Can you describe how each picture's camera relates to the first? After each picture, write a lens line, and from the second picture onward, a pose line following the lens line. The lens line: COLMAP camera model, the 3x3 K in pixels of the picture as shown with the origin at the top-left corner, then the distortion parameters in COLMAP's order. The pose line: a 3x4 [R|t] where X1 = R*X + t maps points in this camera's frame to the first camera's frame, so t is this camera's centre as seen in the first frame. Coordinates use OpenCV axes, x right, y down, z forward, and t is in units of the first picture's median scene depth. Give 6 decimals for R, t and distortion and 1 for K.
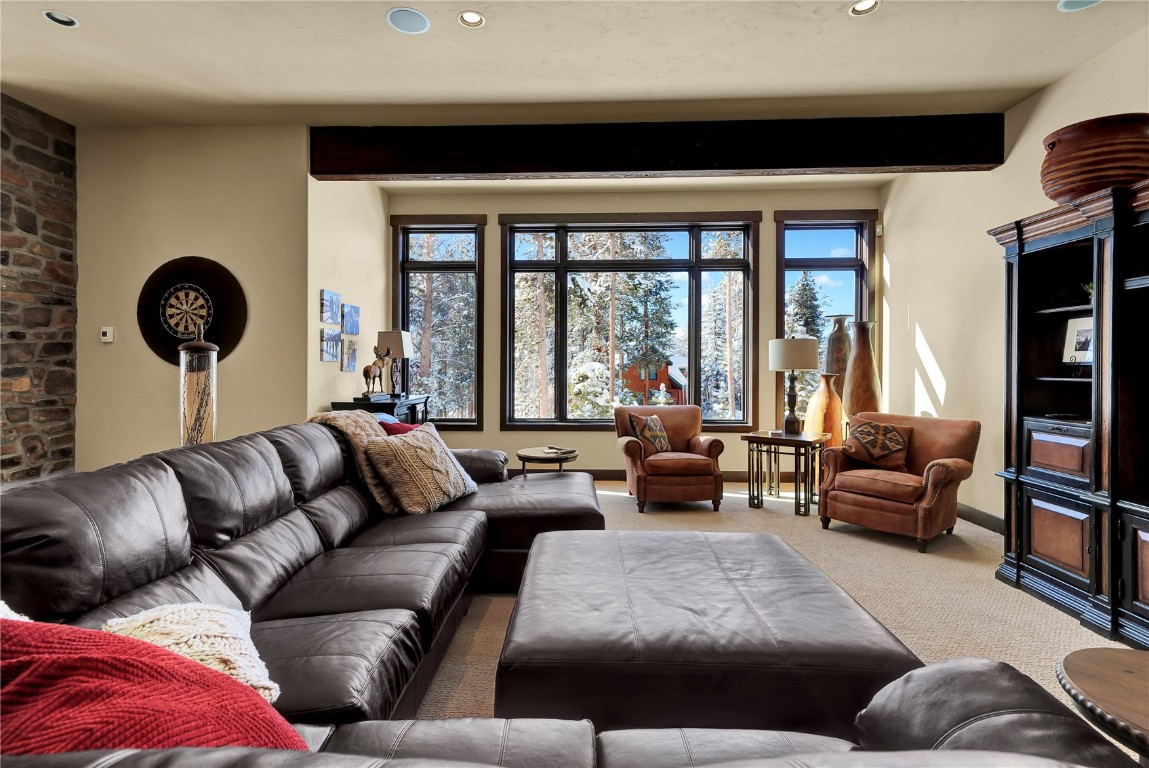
lens RADIAL K [[554.0, 0, 572.1], [0, 554.0, 368.3], [0, 0, 1]] dist [0.010484, 0.000556]
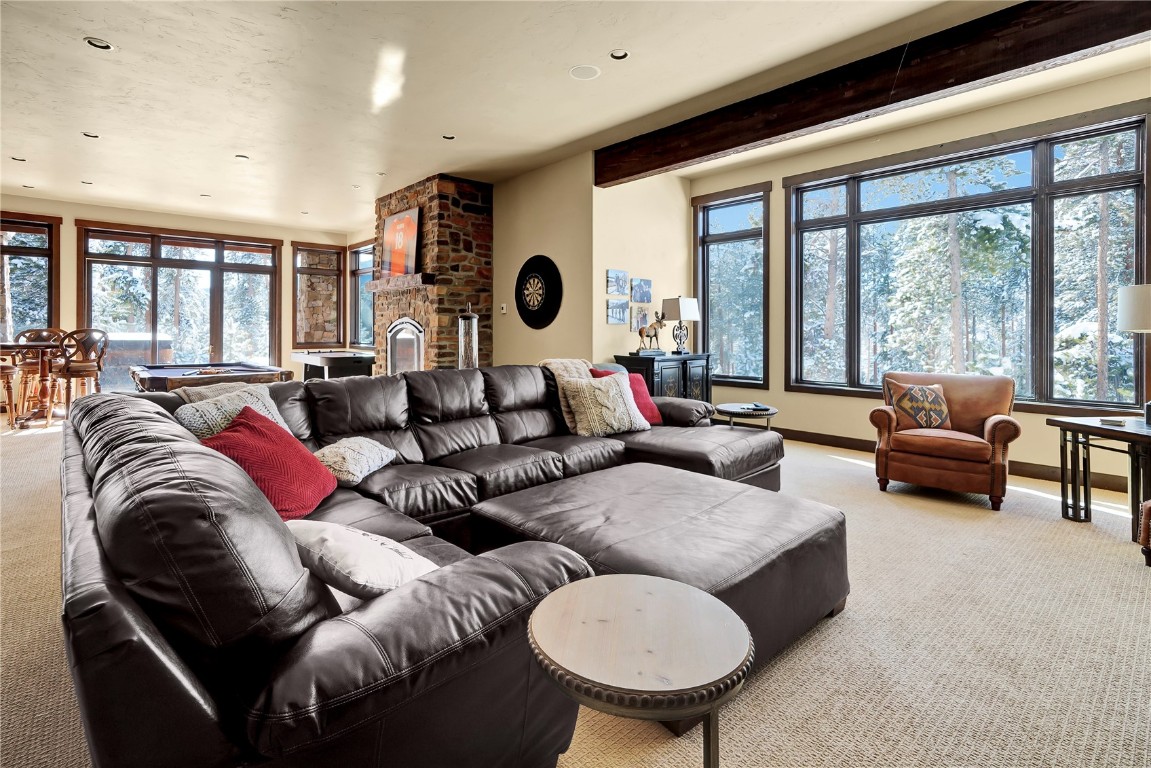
lens RADIAL K [[543.6, 0, 571.9], [0, 543.6, 329.0], [0, 0, 1]] dist [0.001353, 0.000106]
pose [[0.702165, -0.002250, -0.712010, 0.404776], [-0.000287, 0.999994, -0.003443, 0.003805], [0.712014, 0.002622, 0.702161, 0.031578]]
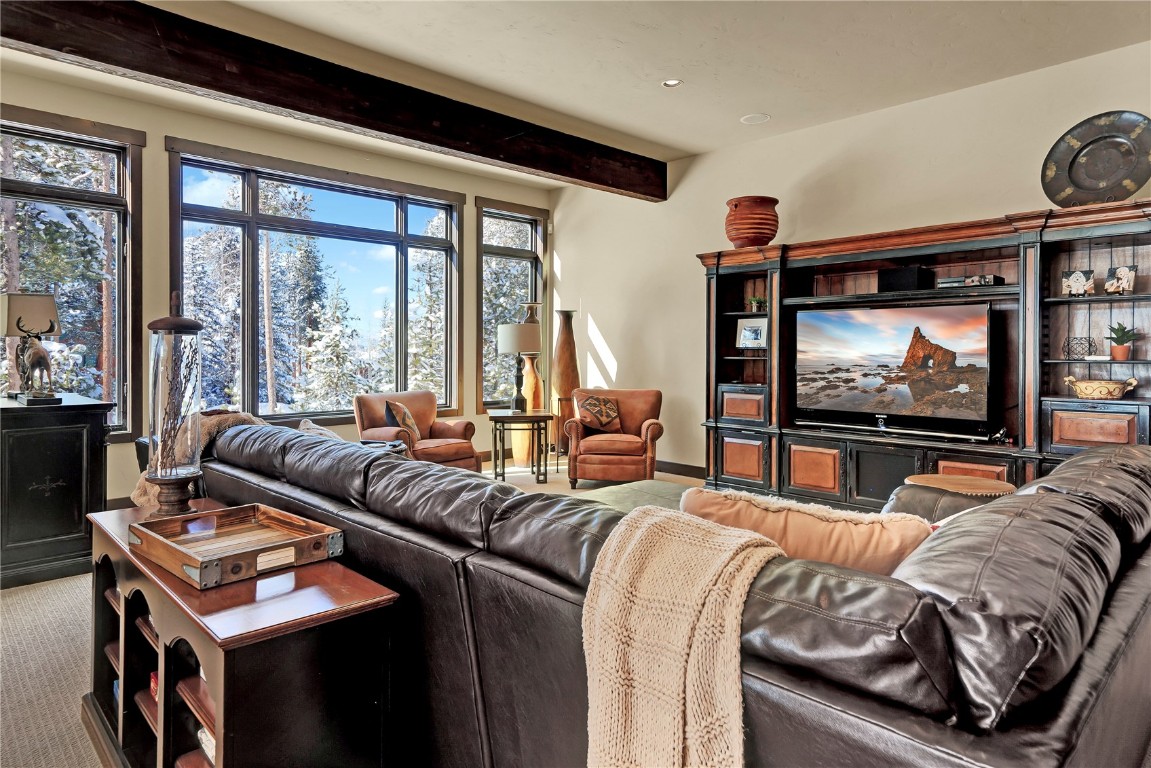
lens RADIAL K [[662.3, 0, 574.8], [0, 662.3, 353.5], [0, 0, 1]] dist [0.002599, 0.001636]
pose [[0.698334, -0.003461, 0.715764, -0.500348], [-0.000415, 0.999986, 0.005240, -0.001835], [-0.715772, -0.003956, 0.698323, 0.028307]]
